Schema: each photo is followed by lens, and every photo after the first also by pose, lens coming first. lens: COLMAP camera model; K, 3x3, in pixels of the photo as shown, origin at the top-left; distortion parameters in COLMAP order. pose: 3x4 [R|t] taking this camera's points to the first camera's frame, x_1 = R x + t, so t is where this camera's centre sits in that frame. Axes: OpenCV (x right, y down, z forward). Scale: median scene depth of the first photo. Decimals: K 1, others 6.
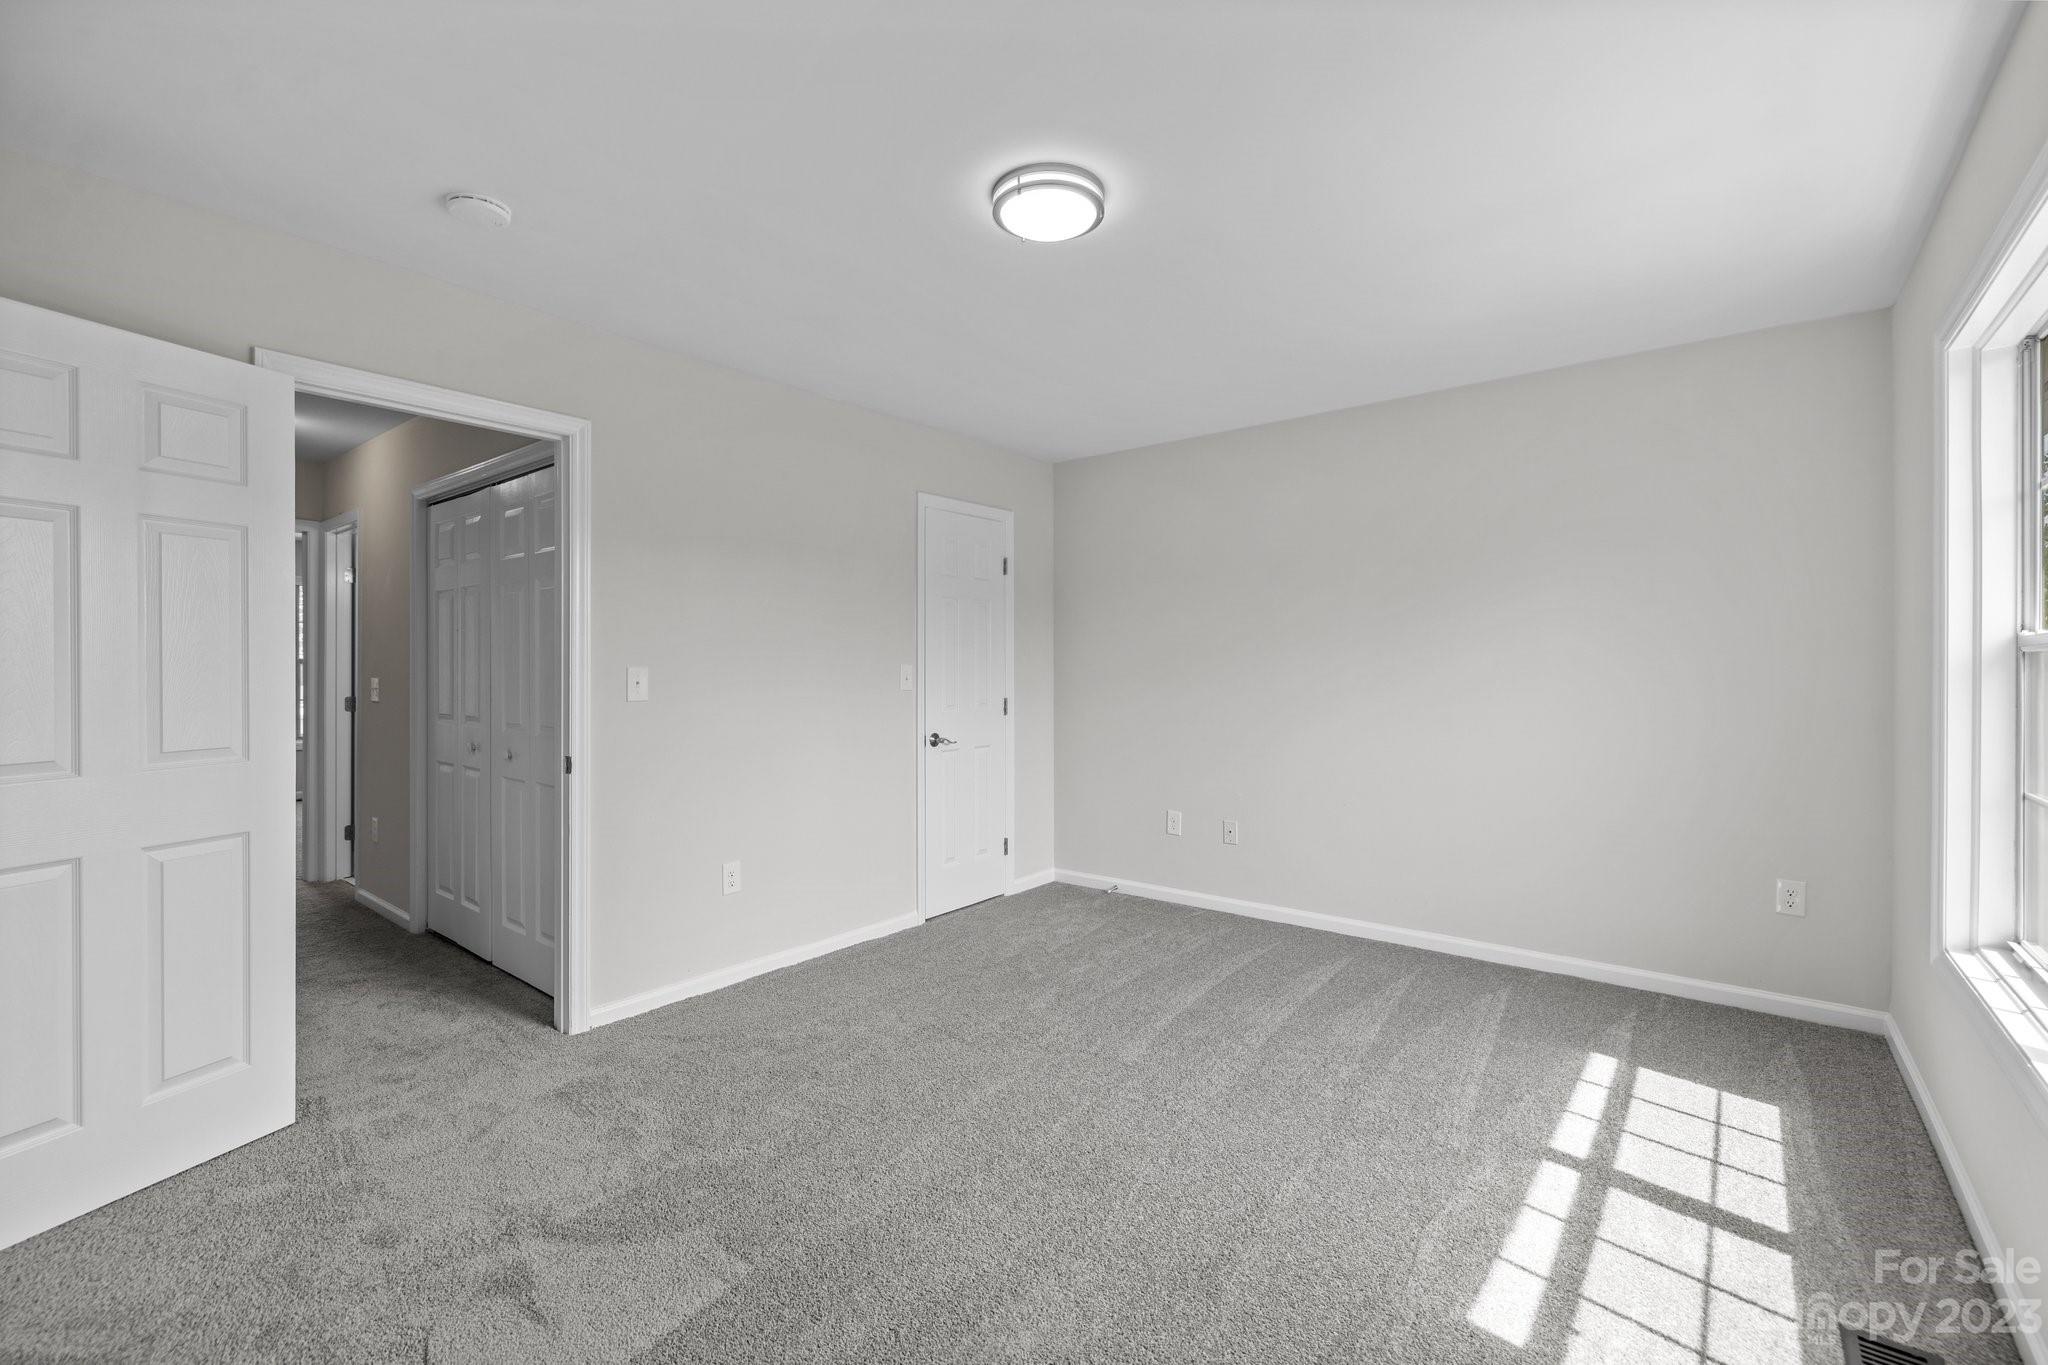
lens RADIAL K [[879.0, 0, 1022.4], [0, 879.0, 676.0], [0, 0, 1]] dist [-0.002072, 0.000211]
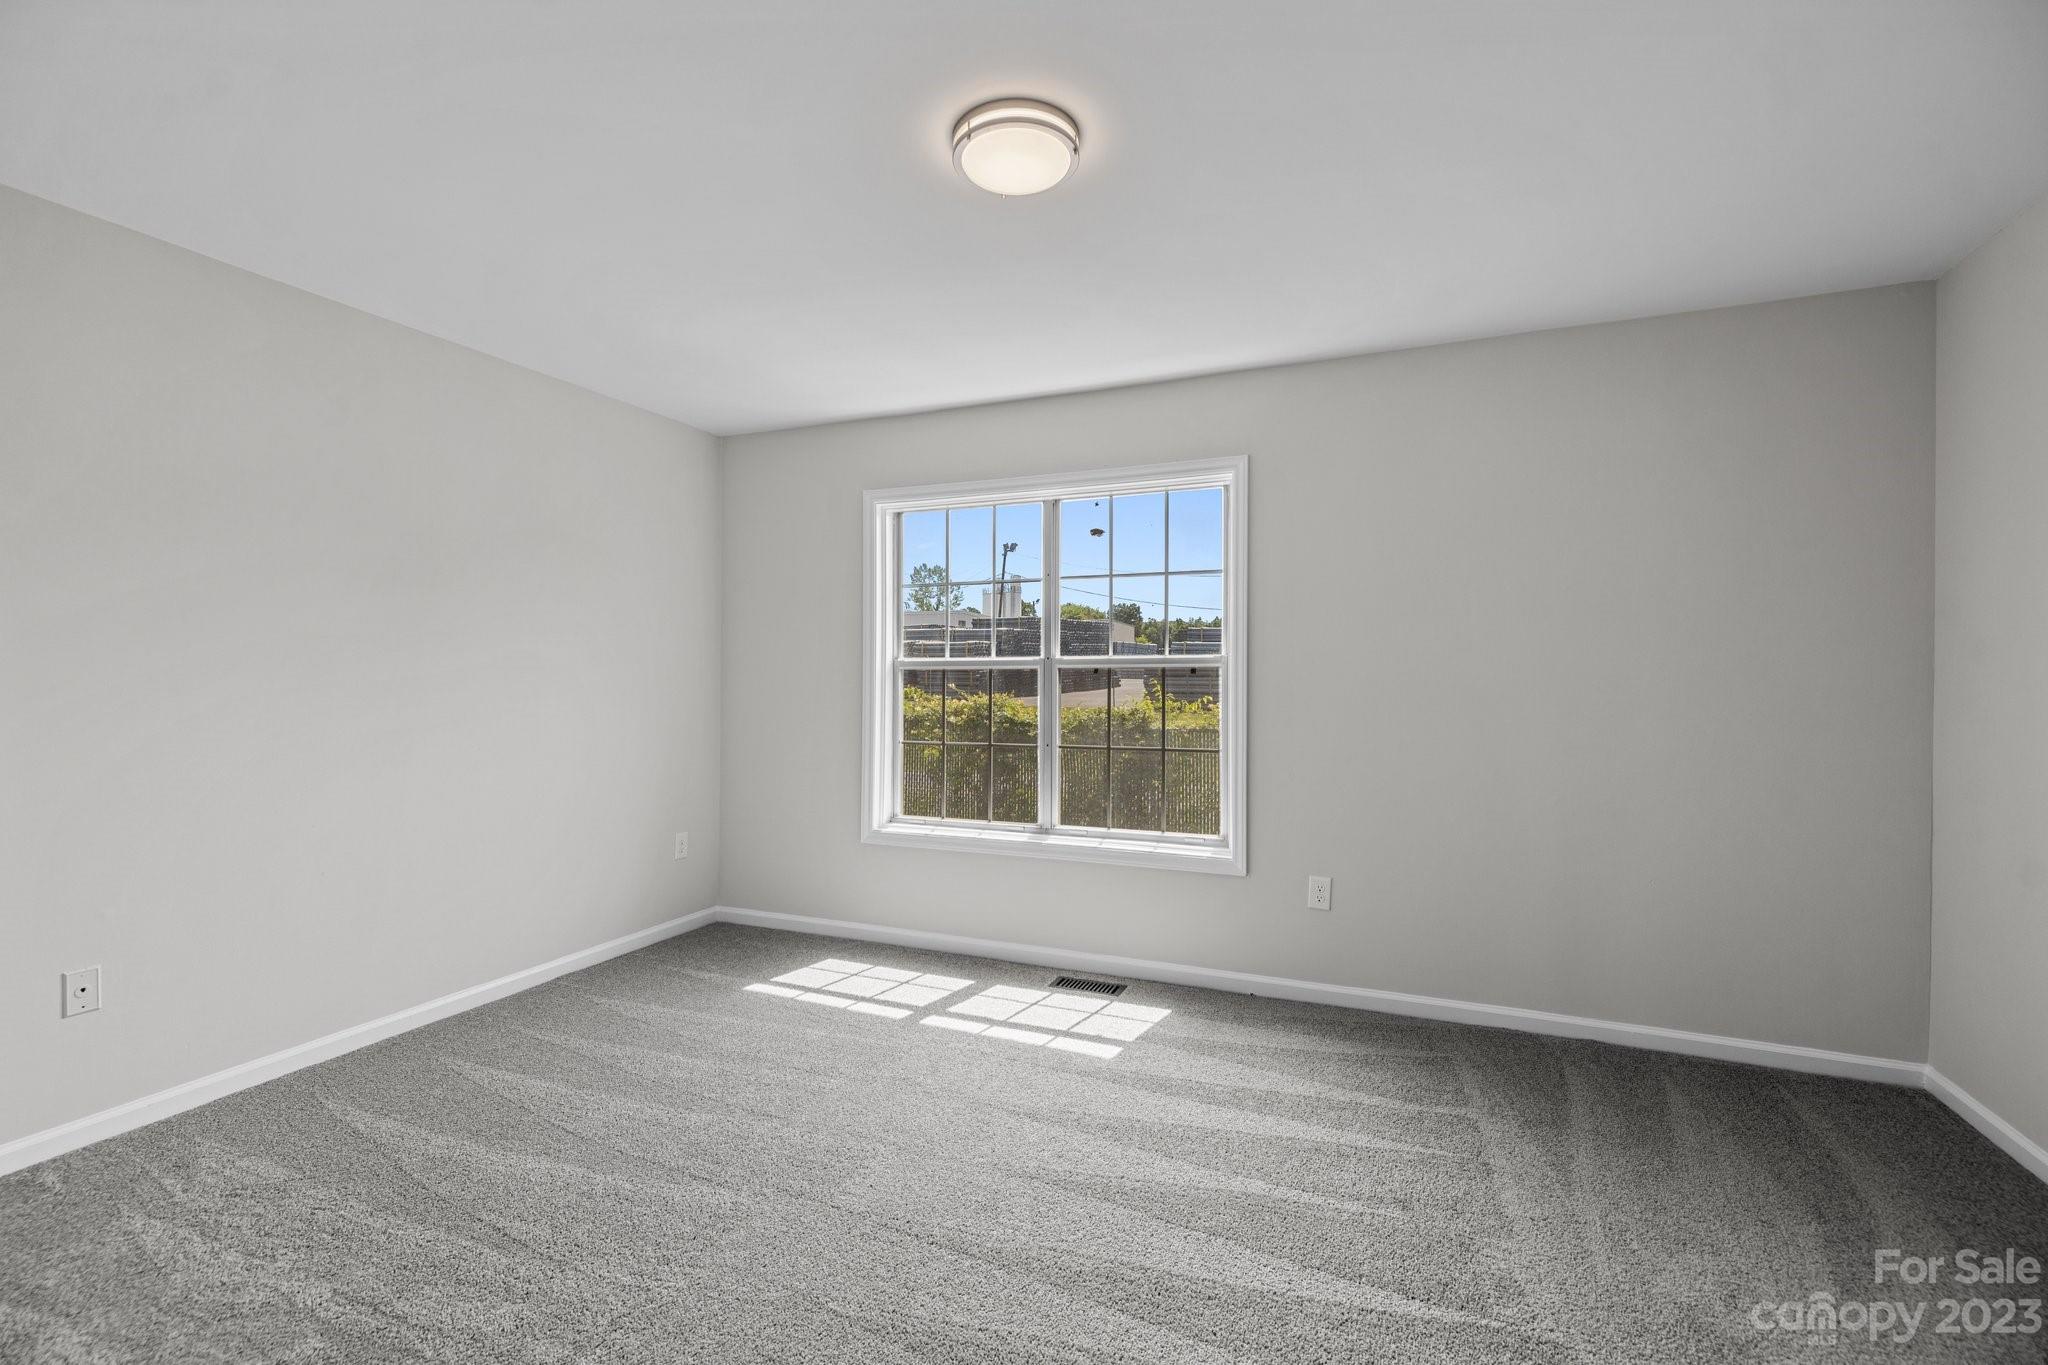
lens RADIAL K [[879.0, 0, 1022.6], [0, 879.0, 682.0], [0, 0, 1]] dist [-0.002072, 0.000211]
pose [[-0.271967, -0.006971, 0.962281, -0.759331], [-0.000778, 0.999975, 0.007024, -0.016601], [-0.962306, 0.001162, -0.271966, 1.113648]]
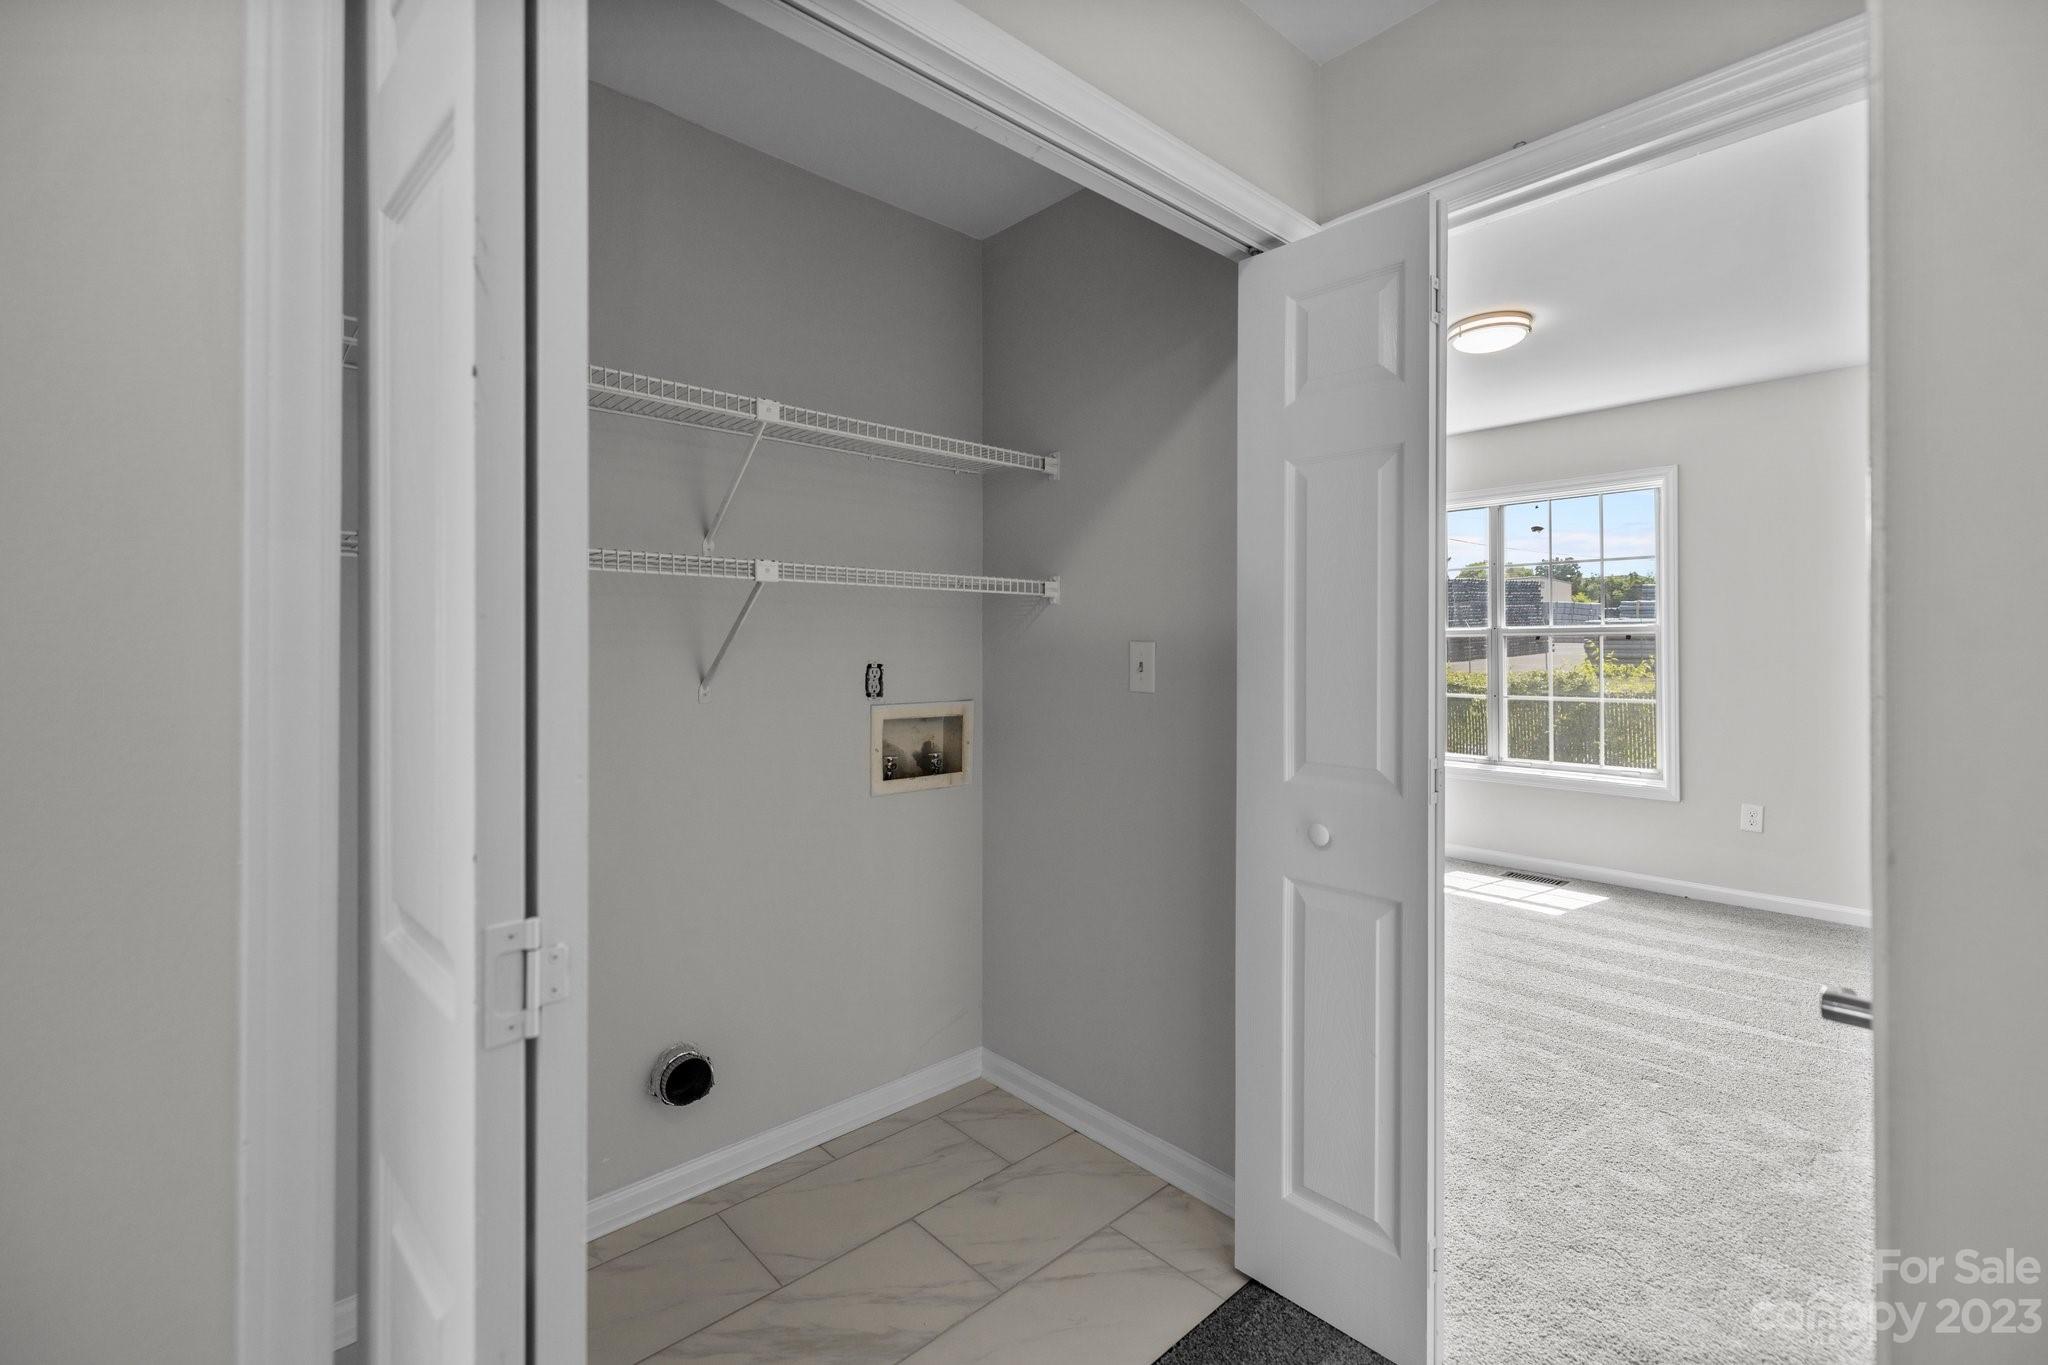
lens RADIAL K [[879.0, 0, 1024.4], [0, 879.0, 639.3], [0, 0, 1]] dist [-0.002072, 0.000211]
pose [[0.154636, 0.002733, 0.987968, -1.446776], [0.006678, 0.999970, -0.003811, -0.022201], [-0.987949, 0.007187, 0.154614, 1.409234]]
